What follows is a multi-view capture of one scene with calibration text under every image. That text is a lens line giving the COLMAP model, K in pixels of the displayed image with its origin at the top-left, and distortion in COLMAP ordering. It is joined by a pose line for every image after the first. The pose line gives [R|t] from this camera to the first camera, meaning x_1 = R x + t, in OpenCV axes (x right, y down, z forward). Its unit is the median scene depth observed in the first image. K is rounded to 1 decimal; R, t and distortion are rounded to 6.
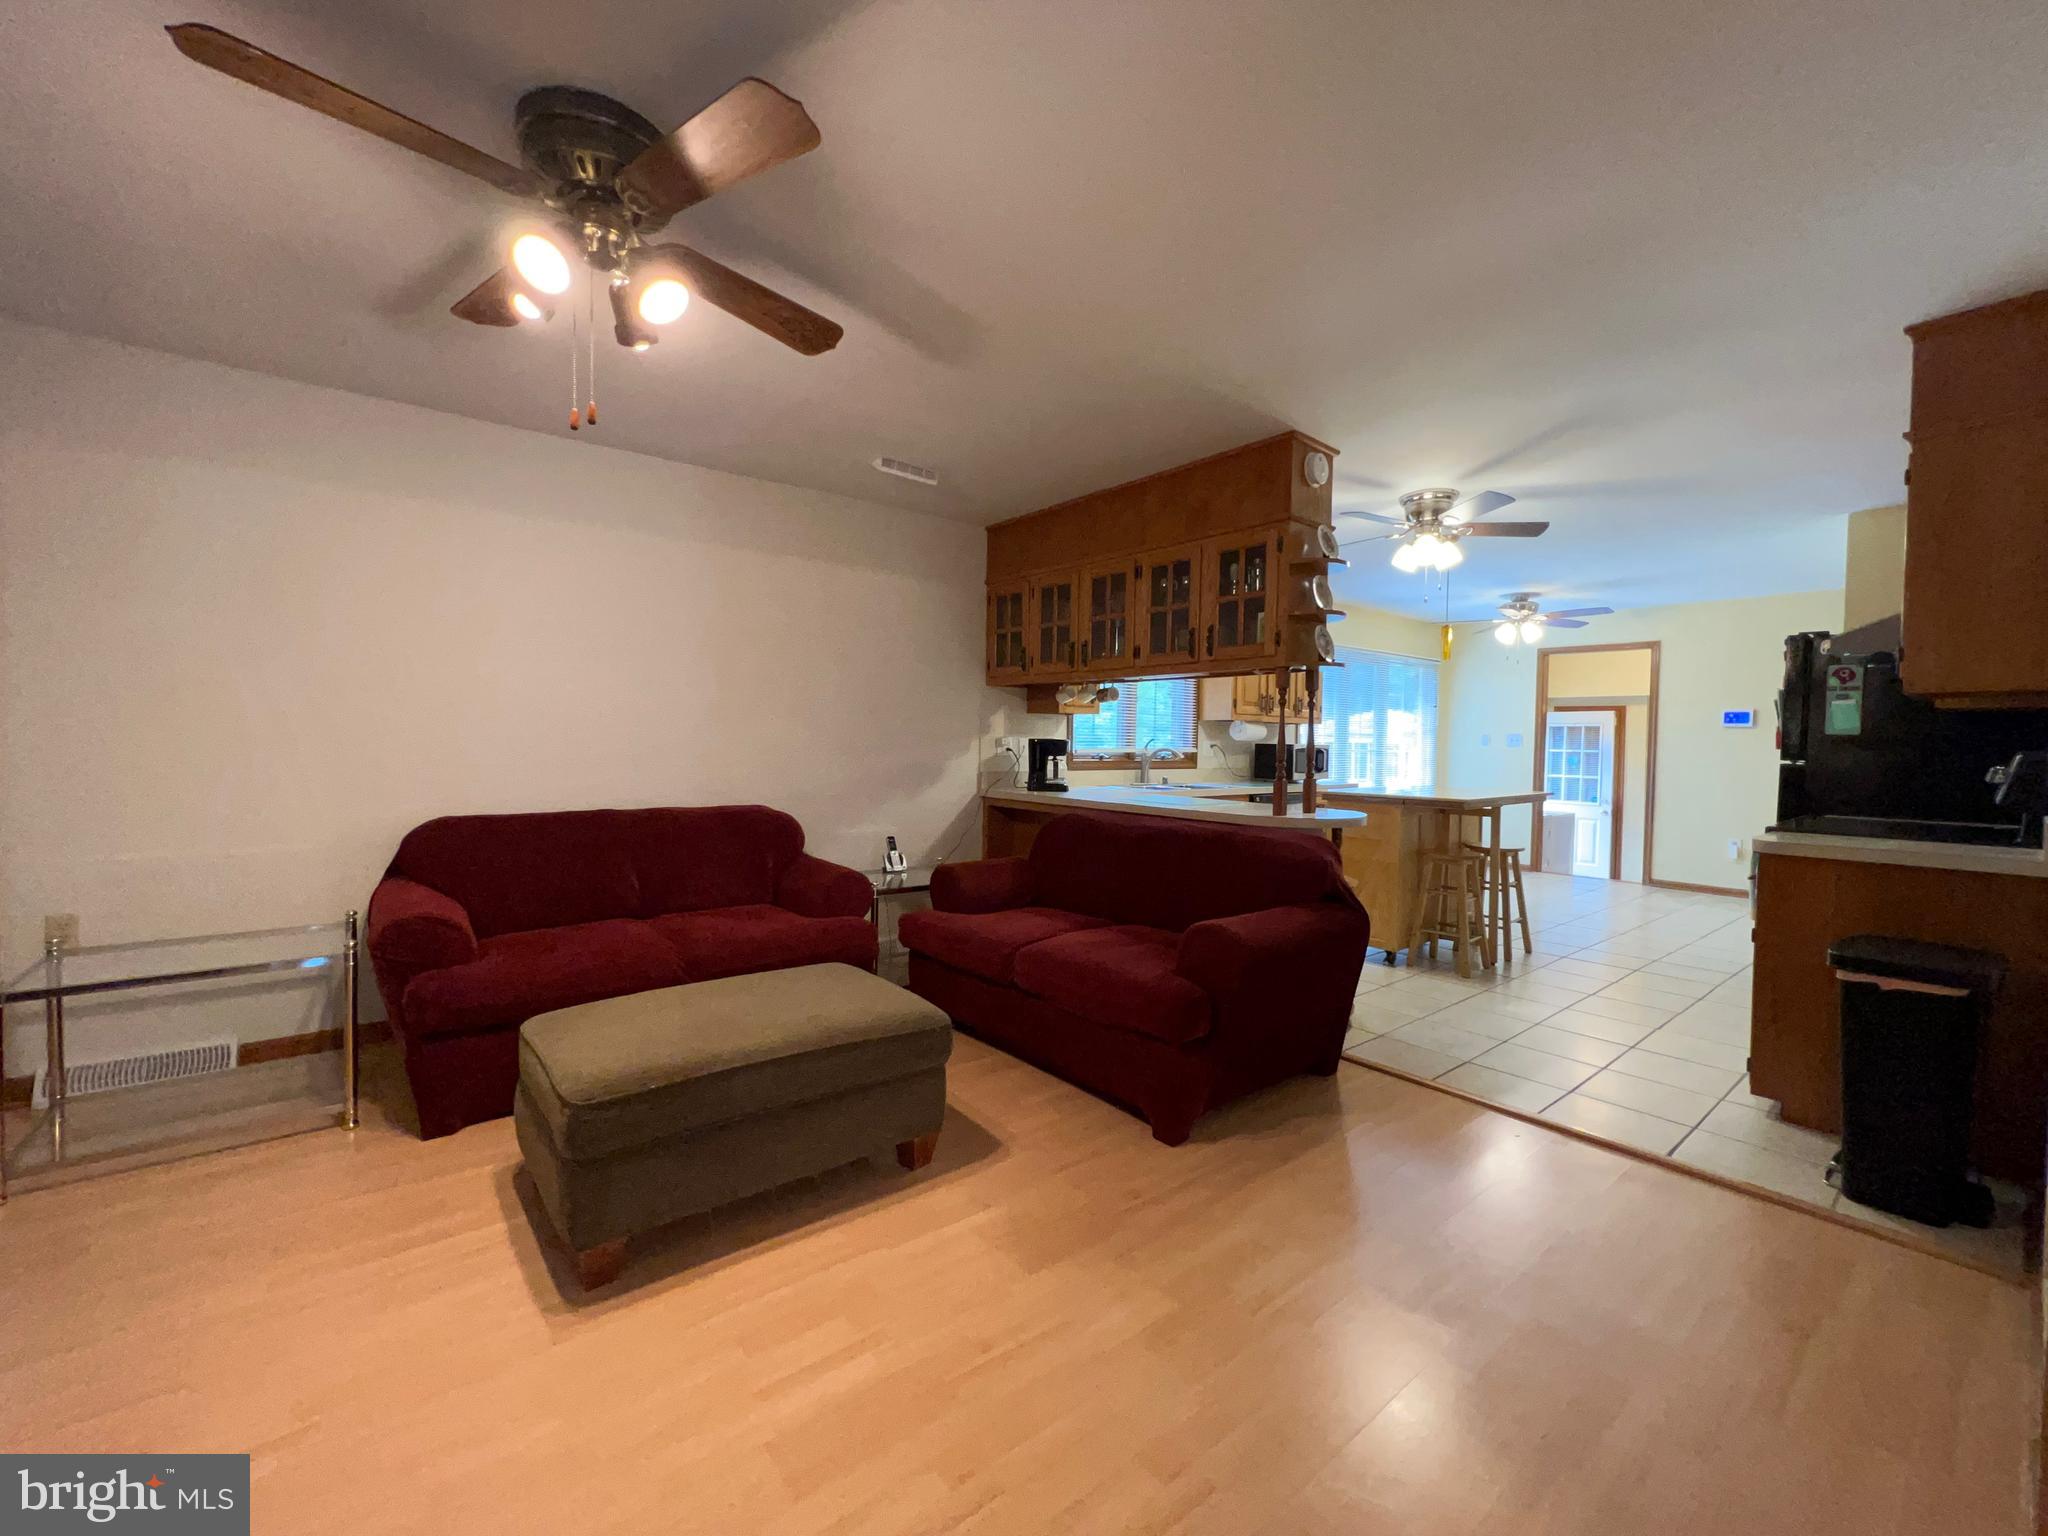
lens RADIAL K [[819.6, 0, 1016.4], [0, 819.6, 768.2], [0, 0, 1]] dist [0.000888, -0.000042]
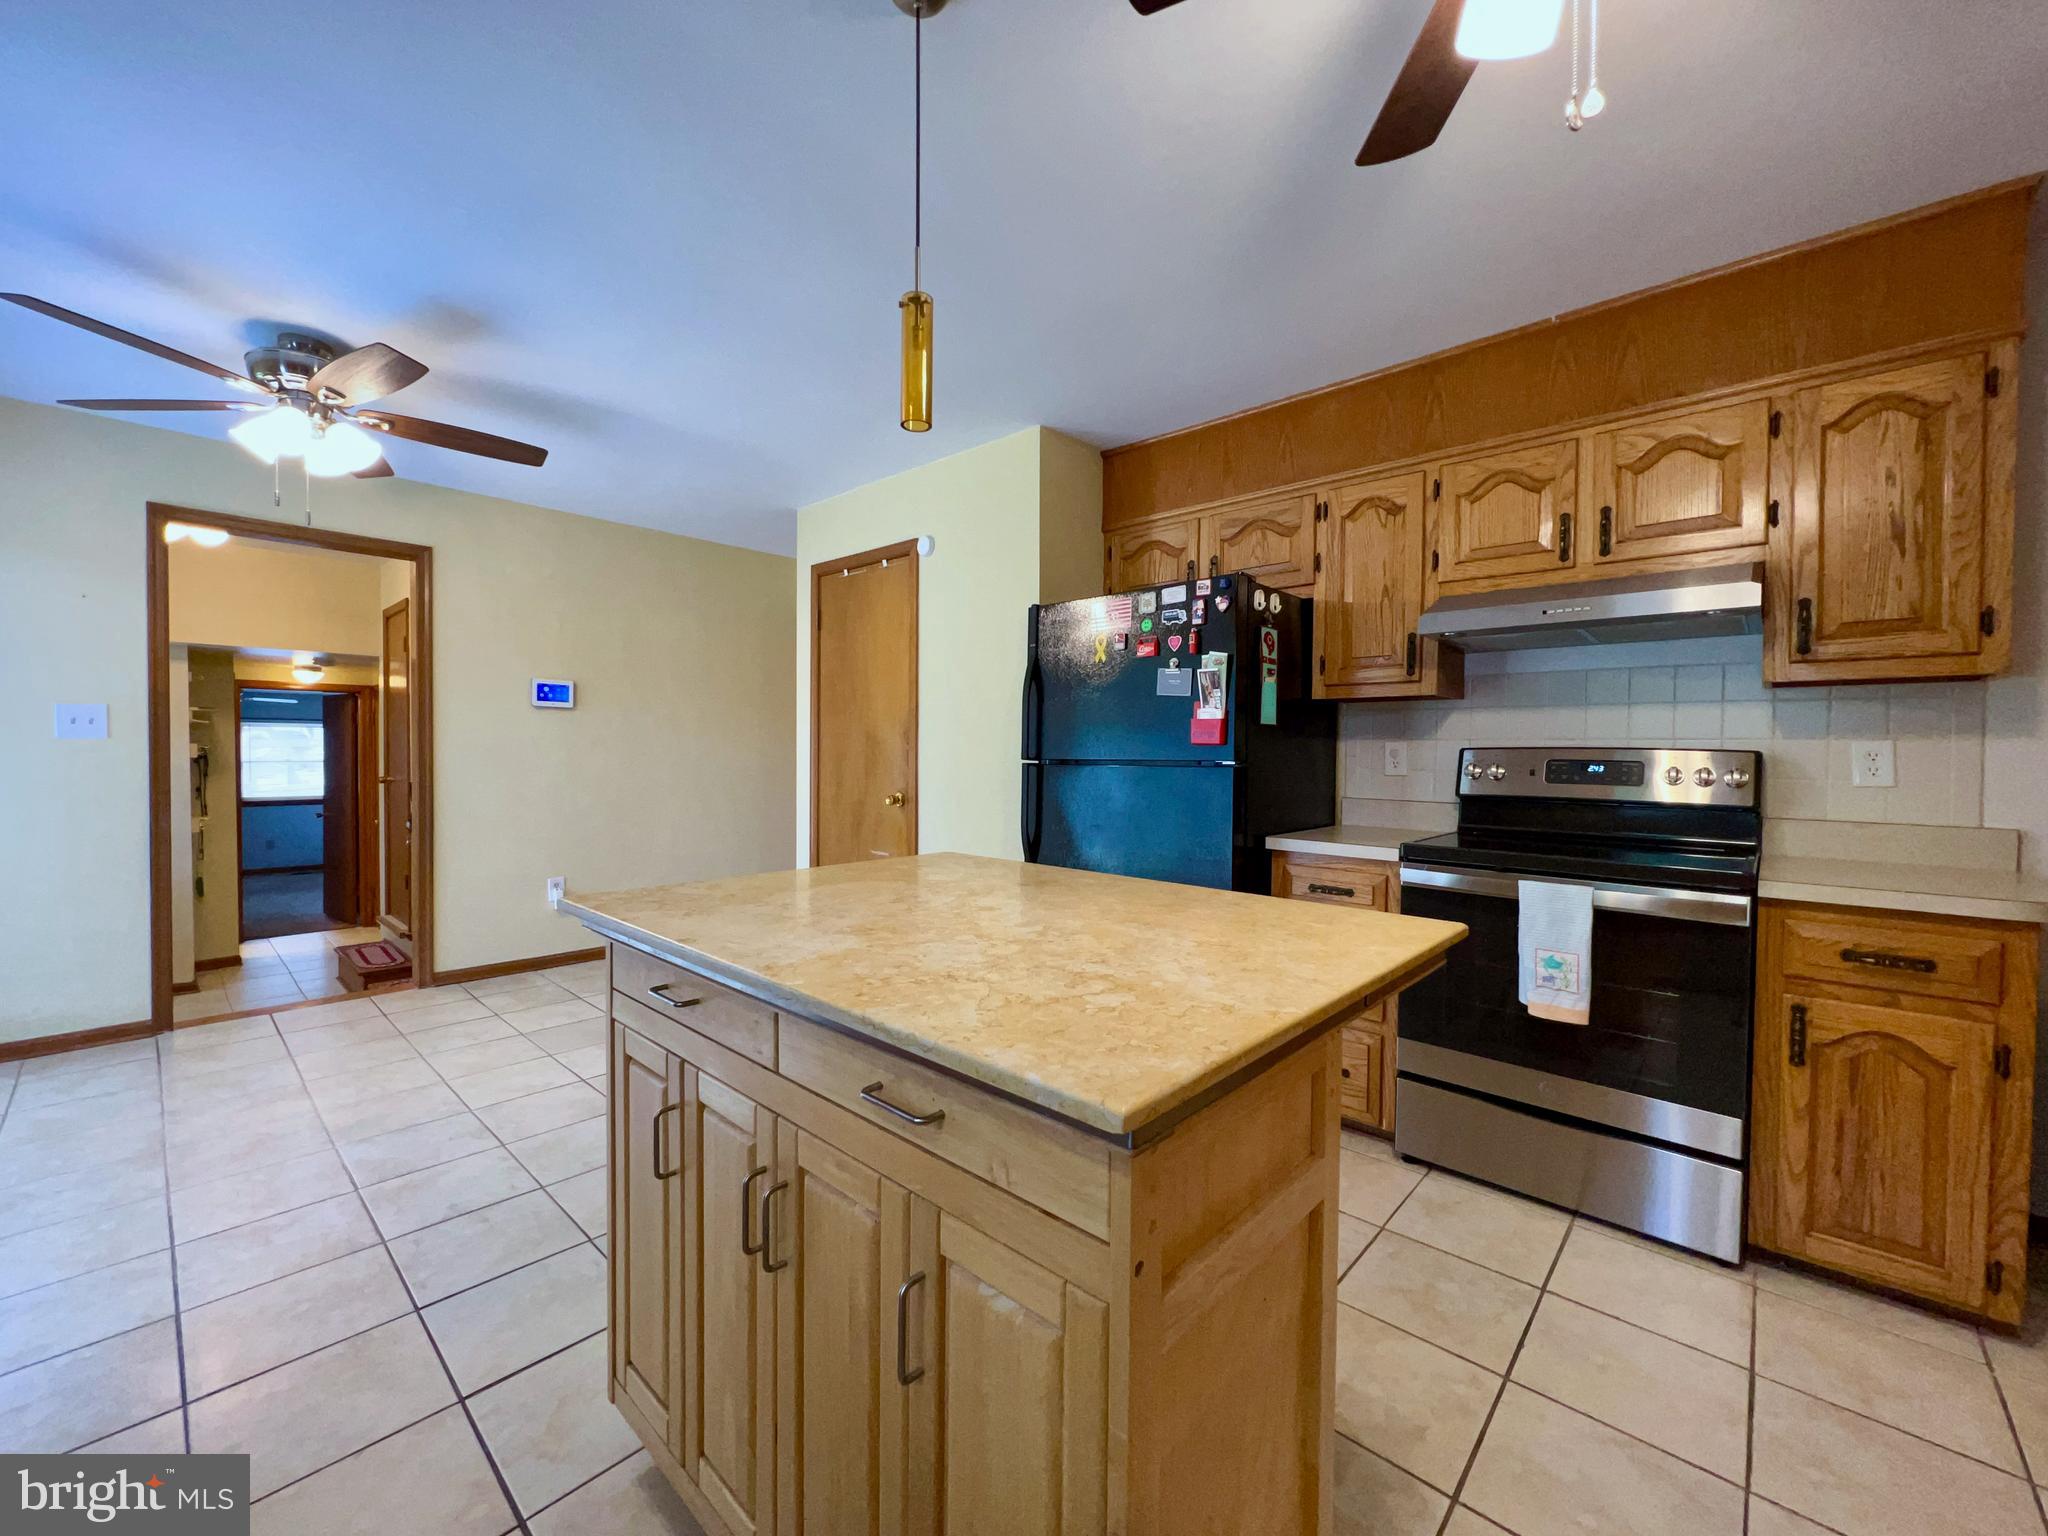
lens RADIAL K [[827.3, 0, 1028.3], [0, 827.3, 760.4], [0, 0, 1]] dist [0.001918, 0.000290]
pose [[-0.153046, -0.025538, 0.987889, 0.243123], [0.020808, 0.999361, 0.029058, -0.027271], [-0.988000, 0.025003, -0.152417, 1.021661]]
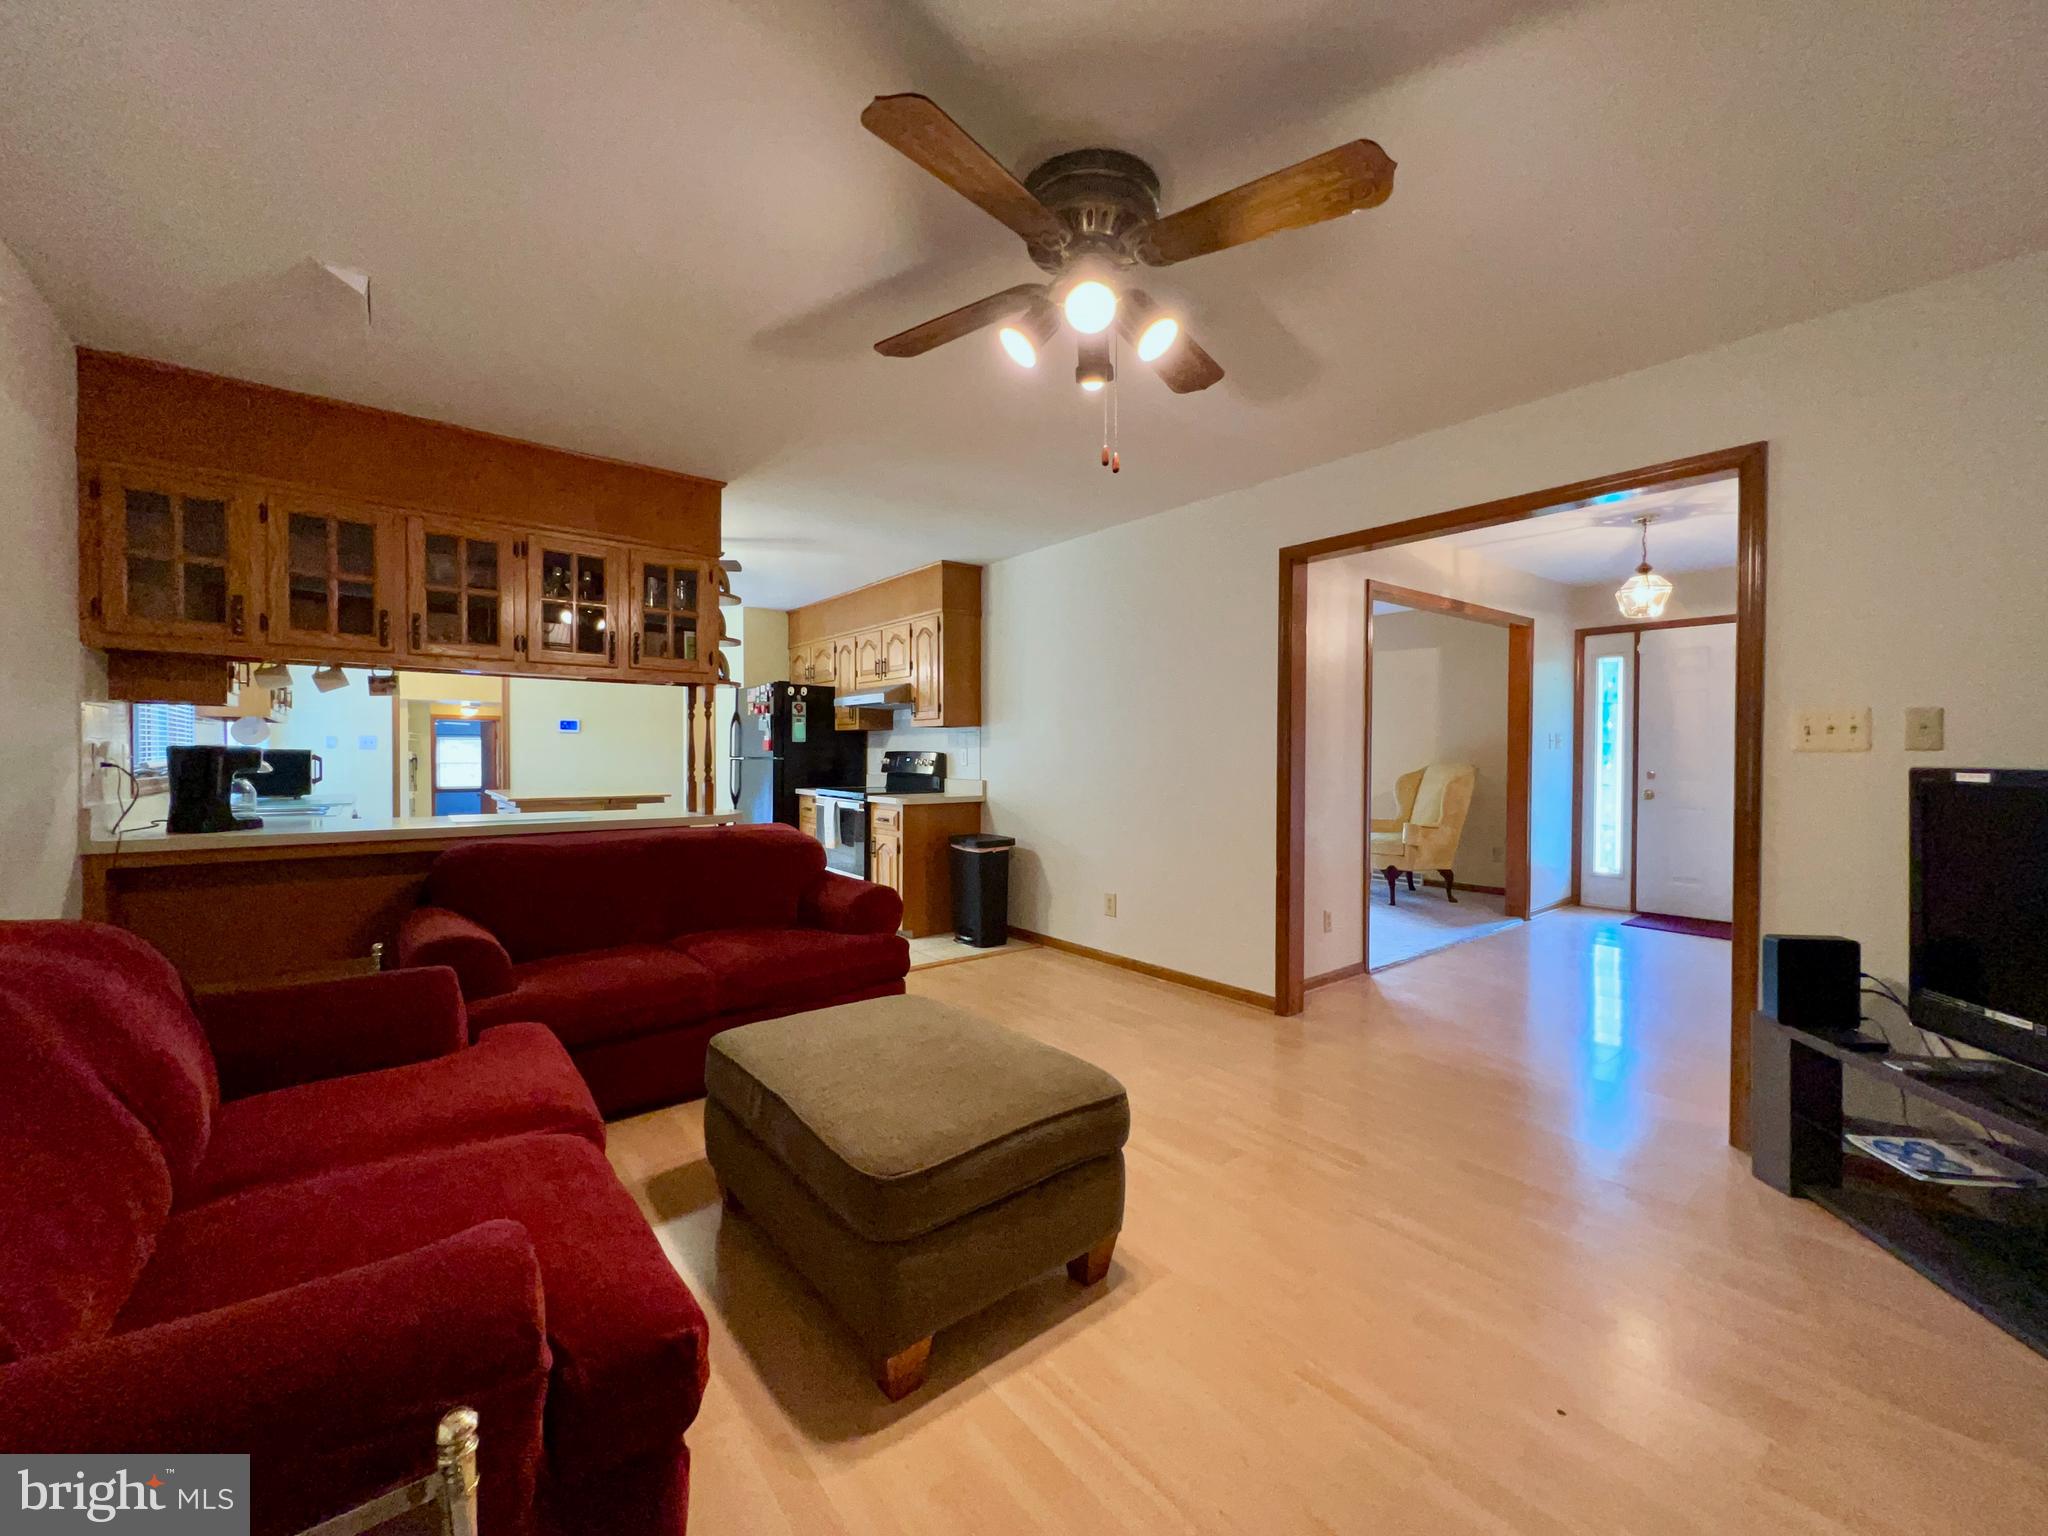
lens RADIAL K [[831.0, 0, 1018.2], [0, 831.0, 762.1], [0, 0, 1]] dist [0.003348, 0.000109]
pose [[0.007317, -0.024281, 0.999678, -0.585384], [0.028263, 0.999311, 0.024065, -0.021703], [-0.999574, 0.028077, 0.007999, 0.400930]]
